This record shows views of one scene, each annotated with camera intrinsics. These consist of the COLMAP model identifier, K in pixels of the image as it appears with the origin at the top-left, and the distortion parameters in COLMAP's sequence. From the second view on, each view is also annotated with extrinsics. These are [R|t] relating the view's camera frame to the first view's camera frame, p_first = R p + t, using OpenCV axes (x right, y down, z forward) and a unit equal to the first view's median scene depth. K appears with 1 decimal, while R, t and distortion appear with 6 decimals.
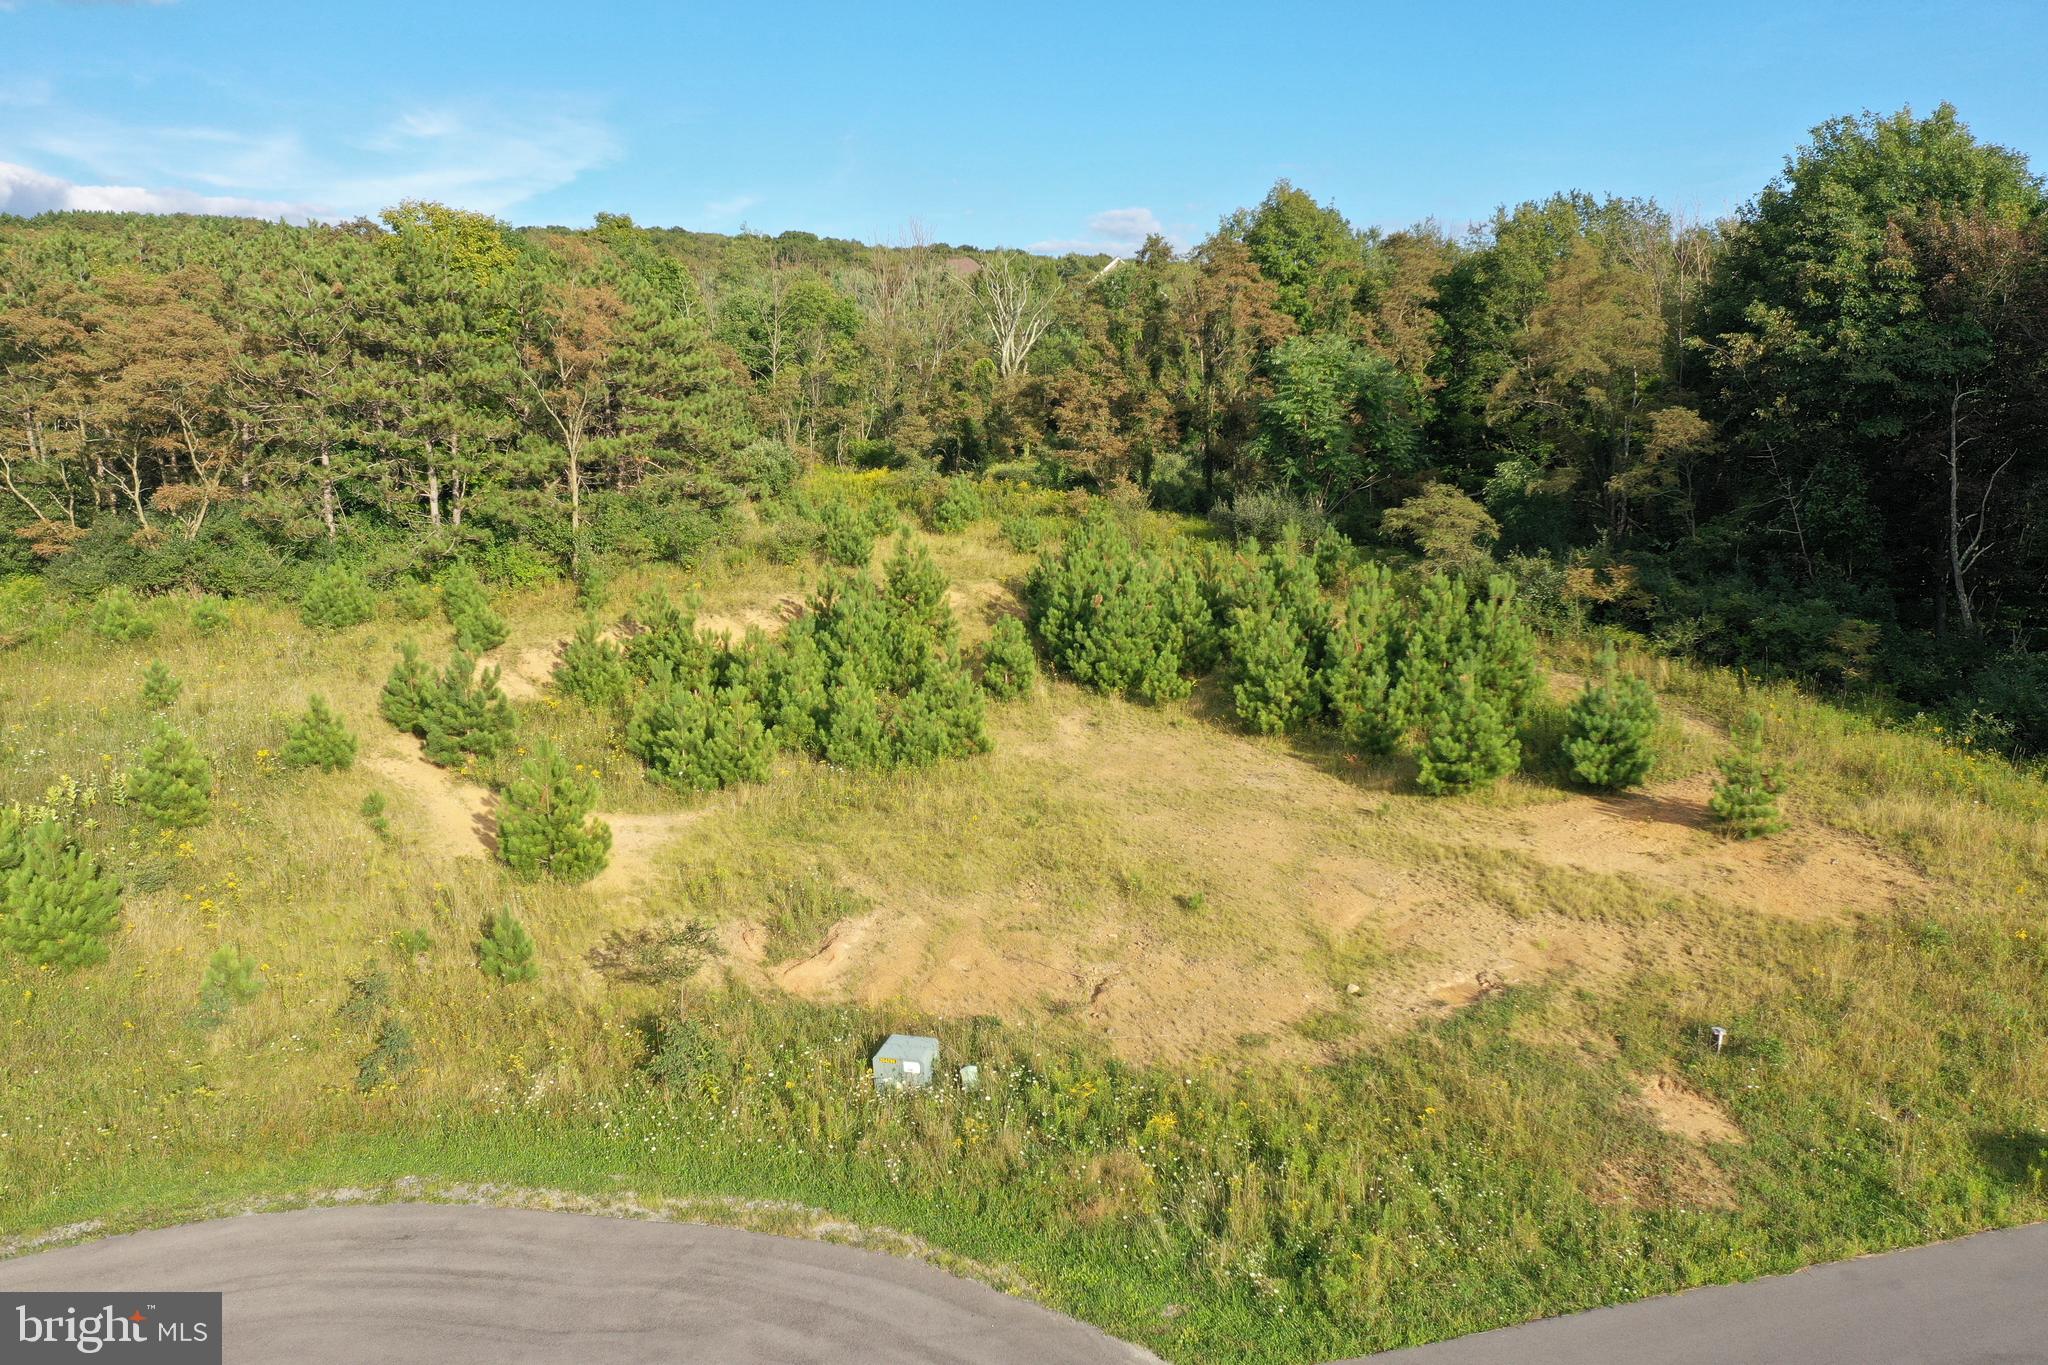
lens RADIAL K [[1636.4, 0, 1024.0], [0, 1636.4, 682.5], [0, 0, 1]] dist [0.006439, 0.004270]
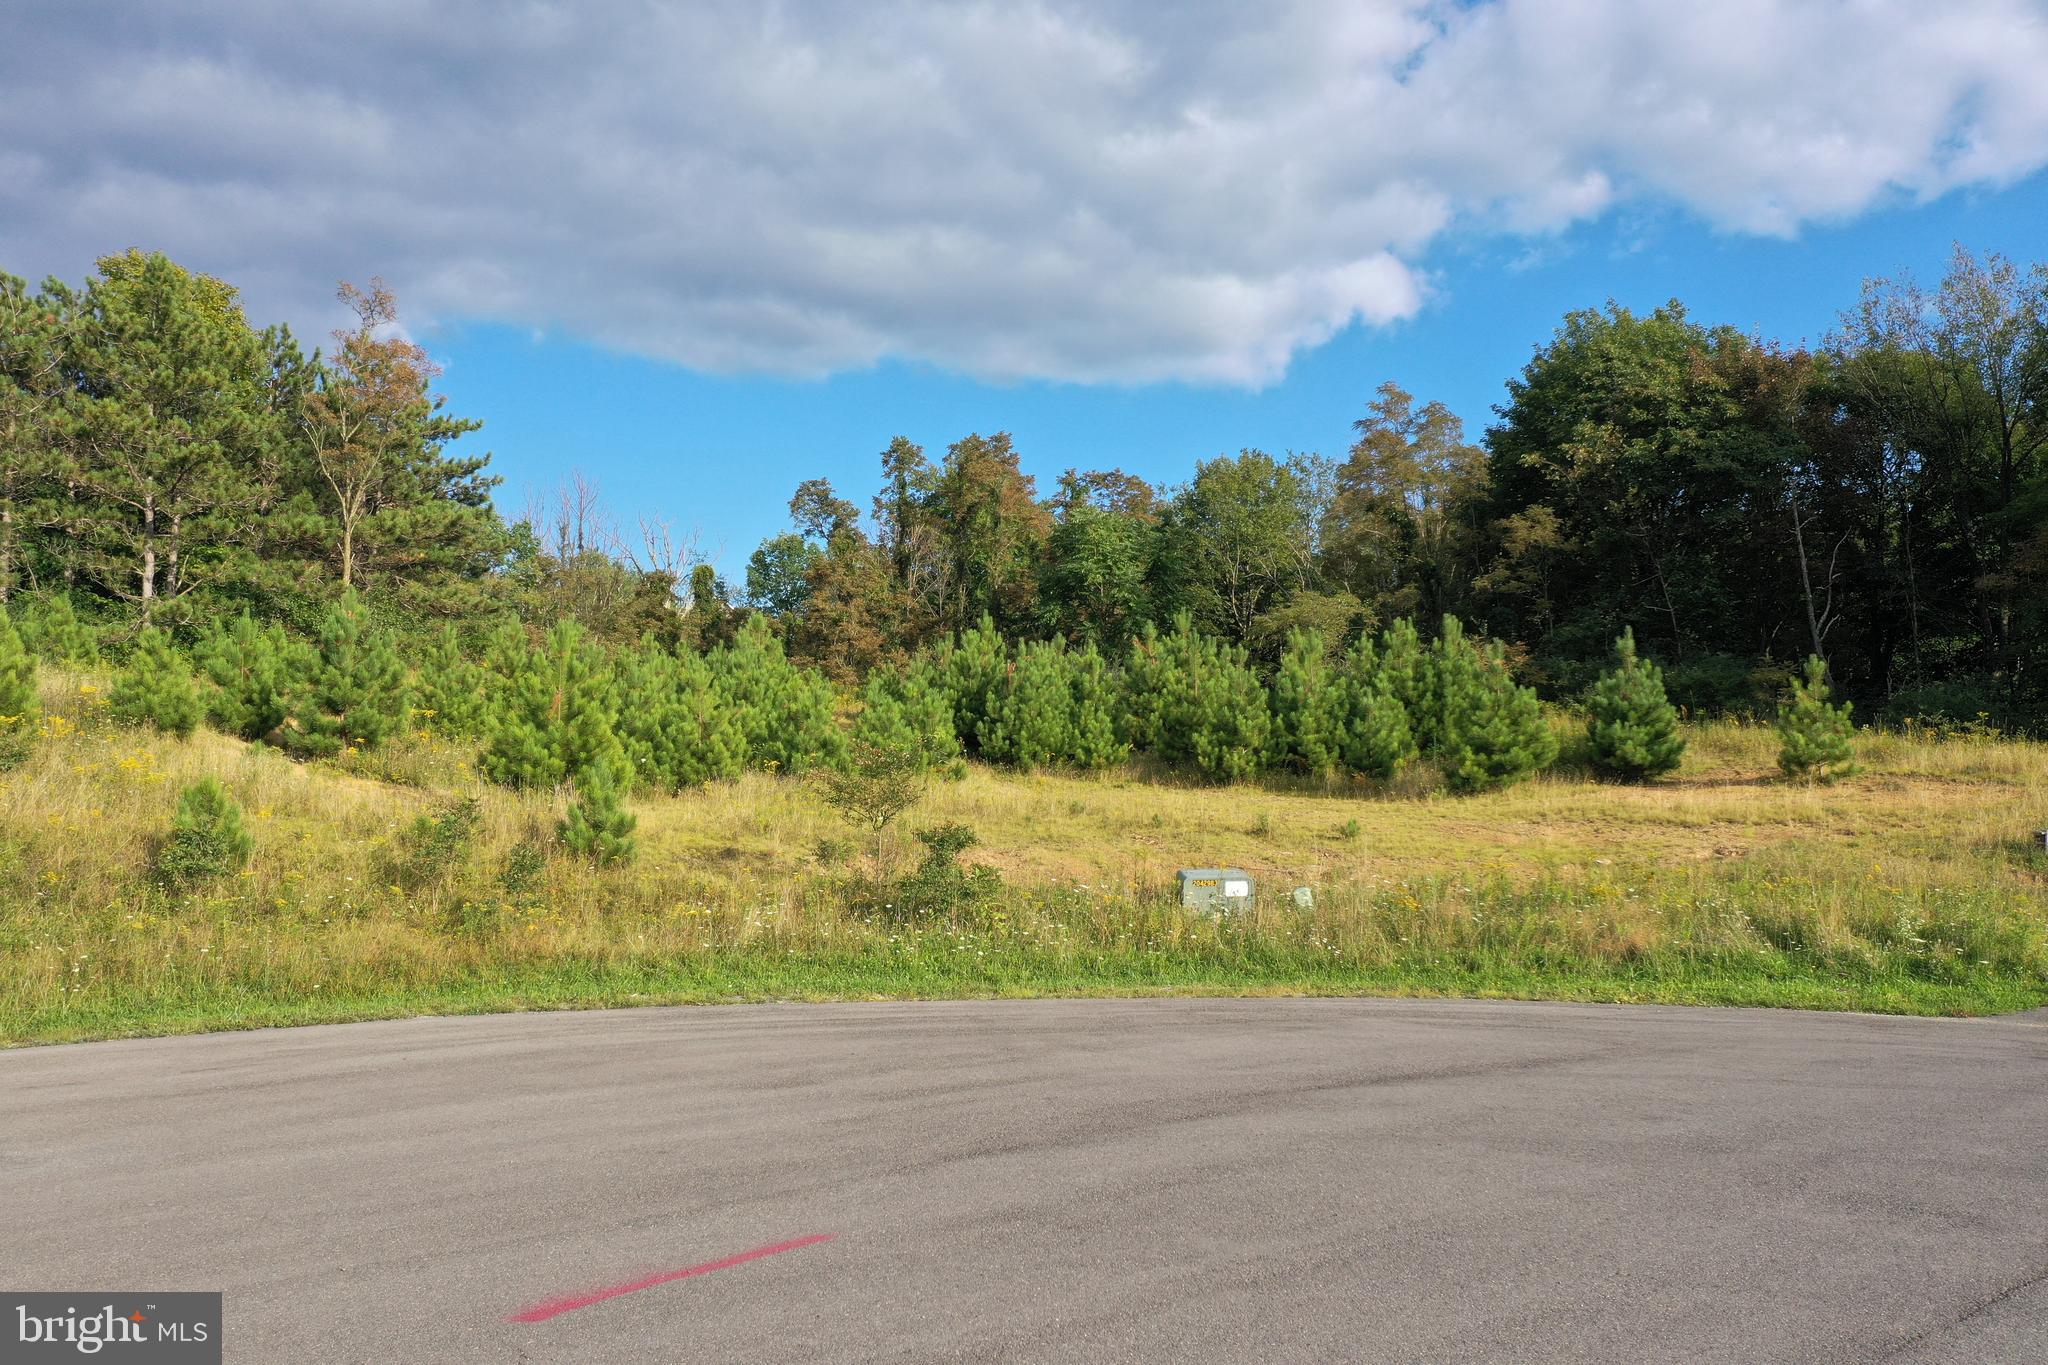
lens RADIAL K [[1636.4, 0, 1024.0], [0, 1636.4, 682.5], [0, 0, 1]] dist [0.006439, 0.004270]
pose [[0.952909, 0.031621, 0.301604, -0.230774], [0.045541, 0.968349, -0.245411, 0.187627], [-0.299818, 0.247590, 0.921308, 0.168337]]
